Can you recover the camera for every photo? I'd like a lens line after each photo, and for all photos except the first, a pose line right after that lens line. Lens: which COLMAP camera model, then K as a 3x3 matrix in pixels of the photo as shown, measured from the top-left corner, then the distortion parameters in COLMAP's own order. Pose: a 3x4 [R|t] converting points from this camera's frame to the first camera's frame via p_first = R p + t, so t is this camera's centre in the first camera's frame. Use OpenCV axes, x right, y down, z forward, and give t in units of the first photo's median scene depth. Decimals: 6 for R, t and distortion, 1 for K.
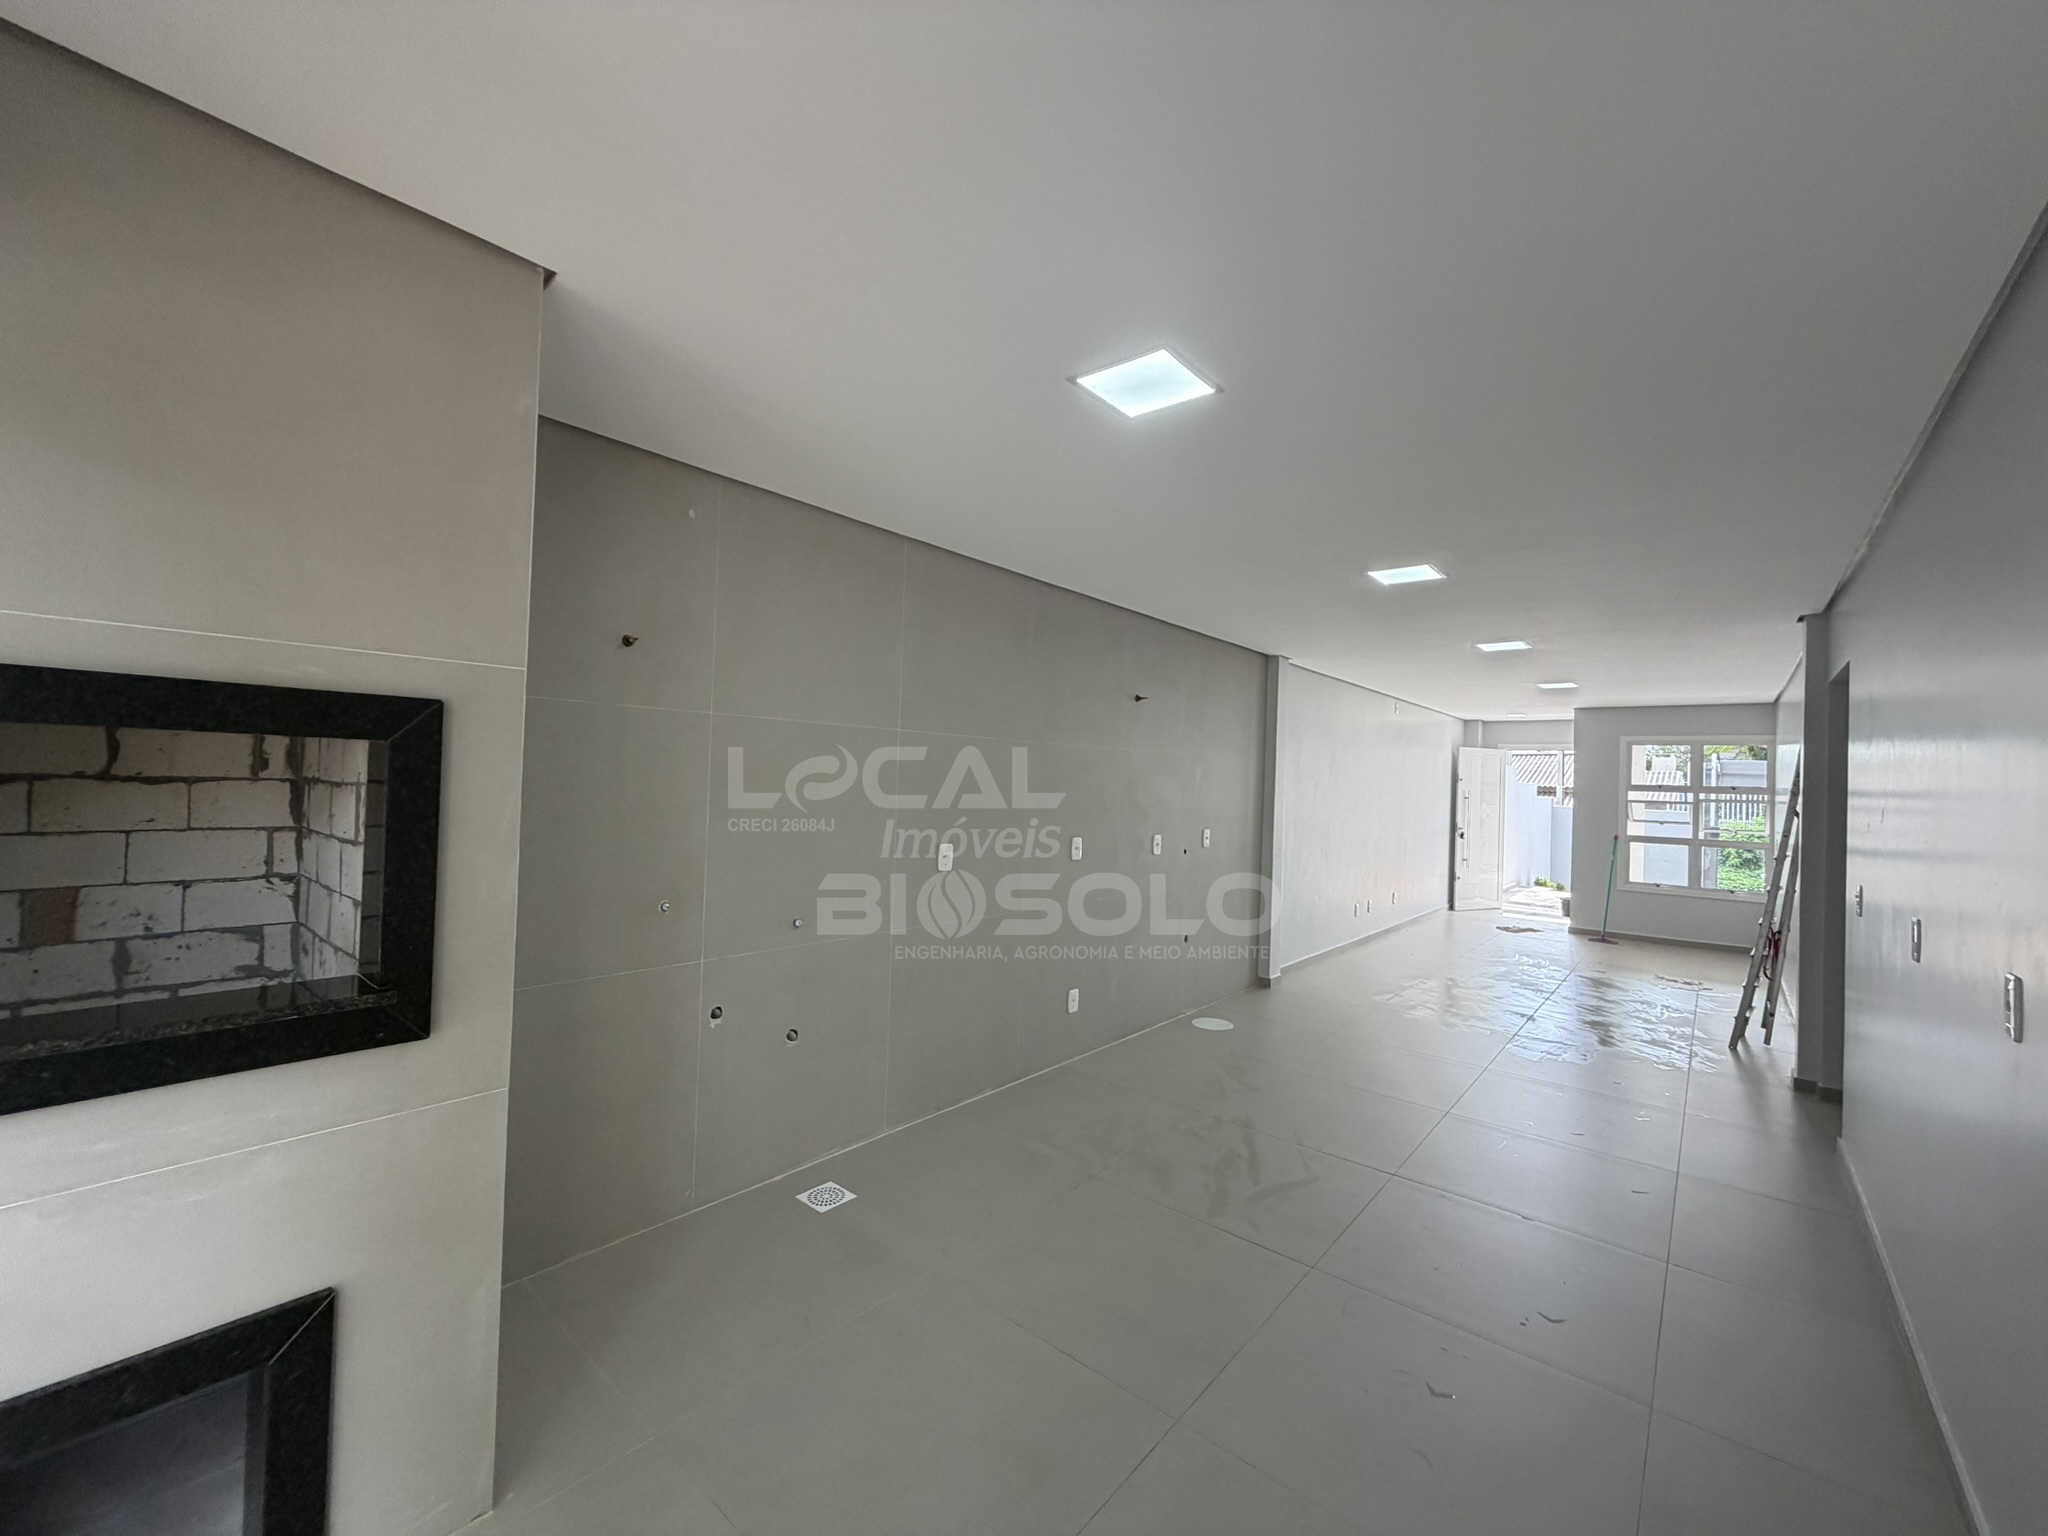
lens RADIAL K [[826.4, 0, 1016.5], [0, 826.4, 766.9], [0, 0, 1]] dist [0.000557, 0.001441]
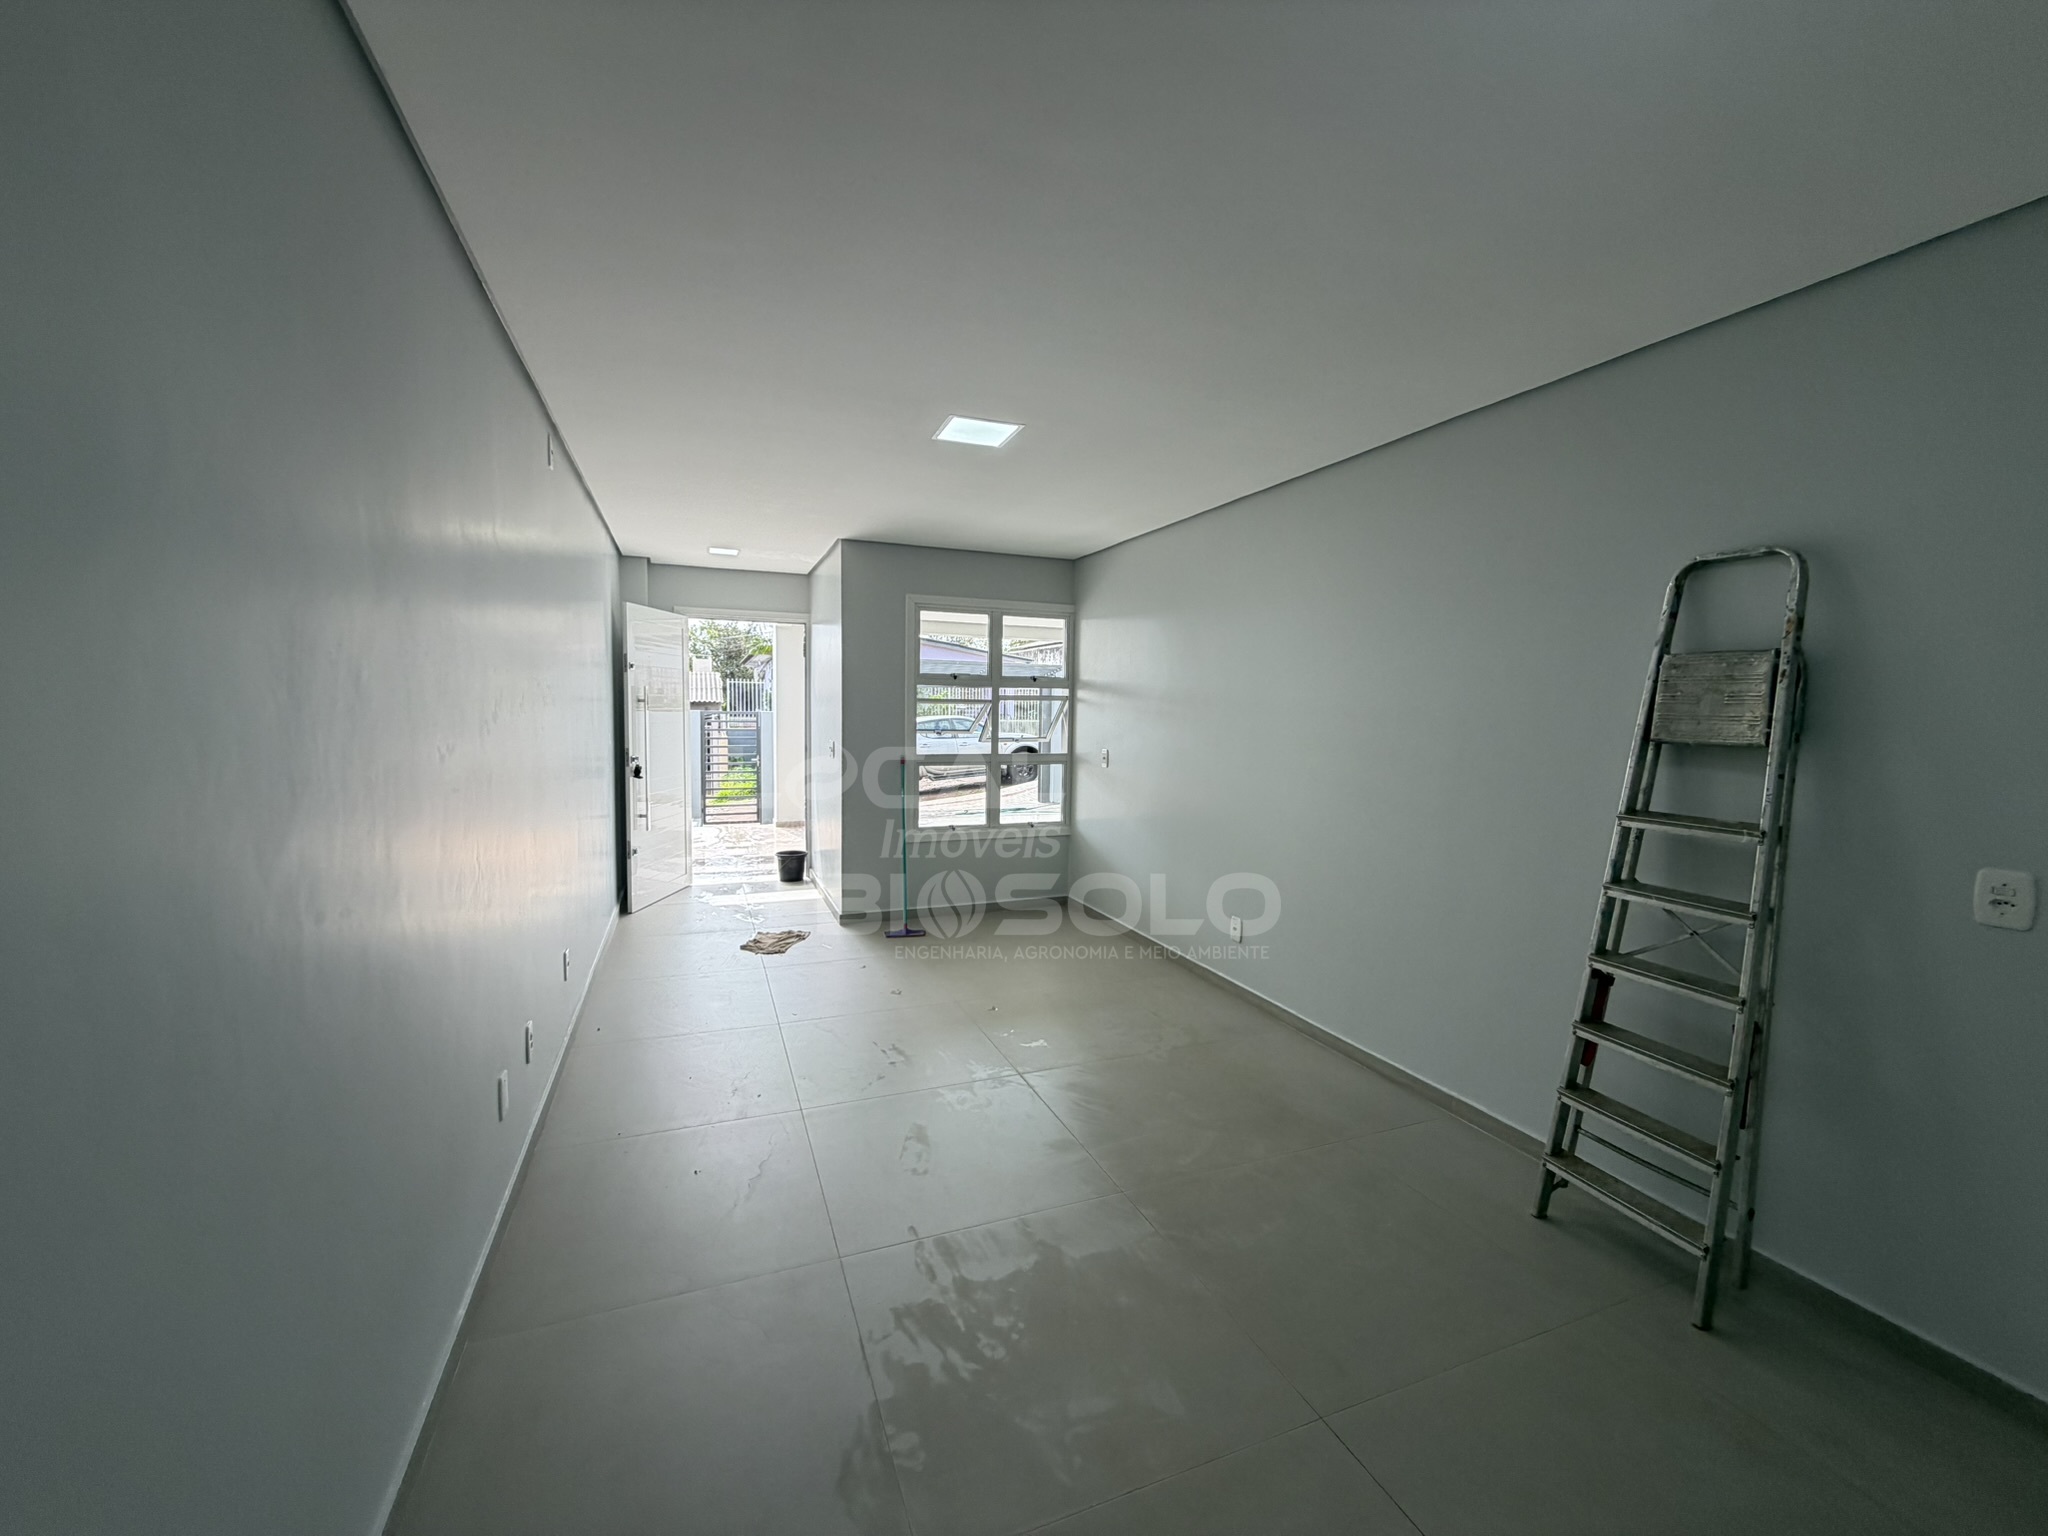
lens RADIAL K [[826.4, 0, 1016.5], [0, 826.4, 766.9], [0, 0, 1]] dist [0.000557, 0.001441]
pose [[0.478471, -0.128647, 0.868629, 0.770719], [-0.015583, 0.987810, 0.154882, -0.021451], [-0.877965, -0.087642, 0.470633, 2.104306]]
